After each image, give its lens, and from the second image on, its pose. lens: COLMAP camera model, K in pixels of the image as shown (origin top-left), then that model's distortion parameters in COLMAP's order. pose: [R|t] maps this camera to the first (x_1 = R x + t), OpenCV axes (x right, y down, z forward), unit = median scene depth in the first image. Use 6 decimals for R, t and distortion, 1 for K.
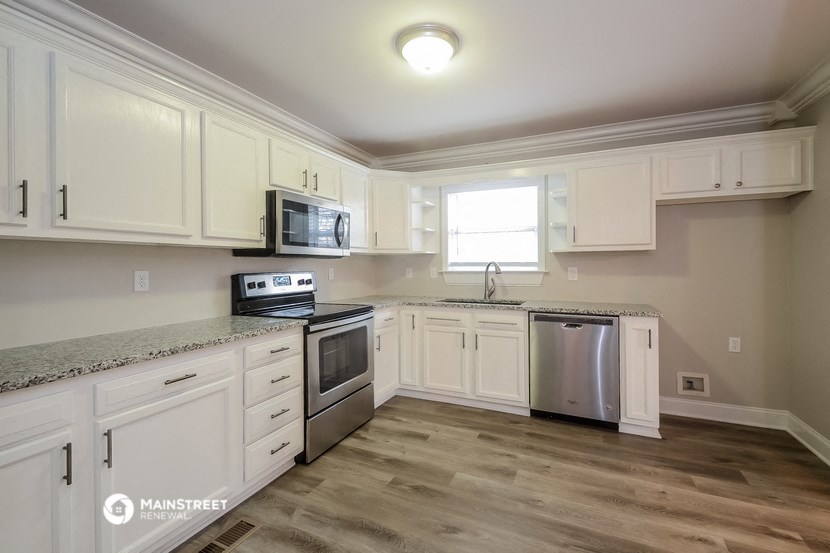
lens RADIAL K [[359.7, 0, 416.4], [0, 359.7, 261.8], [0, 0, 1]] dist [0.002377, 0.000114]
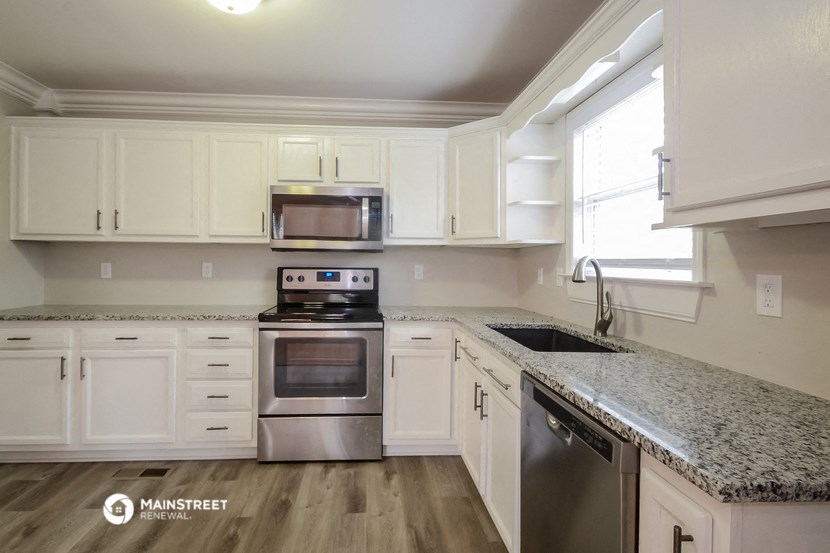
lens RADIAL K [[435.2, 0, 413.0], [0, 435.2, 257.4], [0, 0, 1]] dist [-0.004096, -0.000734]
pose [[0.474924, 0.001650, -0.880025, 0.771298], [-0.005507, 0.999984, -0.001097, 0.002379], [0.880009, 0.005367, 0.474926, 0.663840]]
